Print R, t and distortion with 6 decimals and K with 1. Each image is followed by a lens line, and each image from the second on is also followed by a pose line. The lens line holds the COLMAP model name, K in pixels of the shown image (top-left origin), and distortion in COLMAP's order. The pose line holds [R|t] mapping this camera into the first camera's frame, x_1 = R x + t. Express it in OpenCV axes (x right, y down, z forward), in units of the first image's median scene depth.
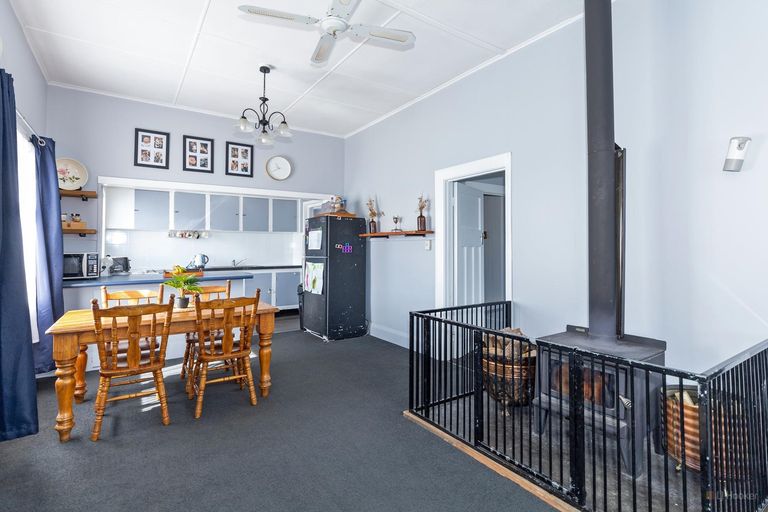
lens RADIAL K [[378.3, 0, 387.1], [0, 378.3, 239.8], [0, 0, 1]] dist [0.000769, -0.000775]
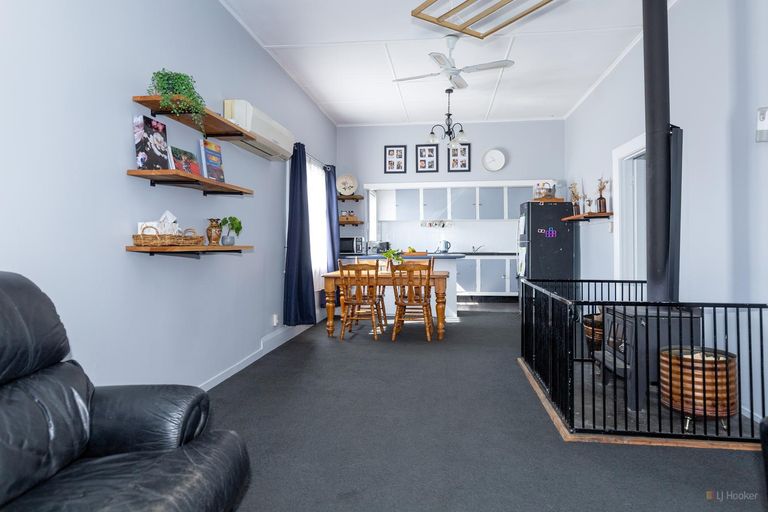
lens RADIAL K [[482.5, 0, 386.2], [0, 482.5, 245.3], [0, 0, 1]] dist [-0.000462, -0.000588]
pose [[0.748270, 0.003126, -0.663387, 0.459263], [0.014990, 0.999654, 0.021619, 0.023228], [0.663225, -0.026121, 0.747964, -0.282758]]
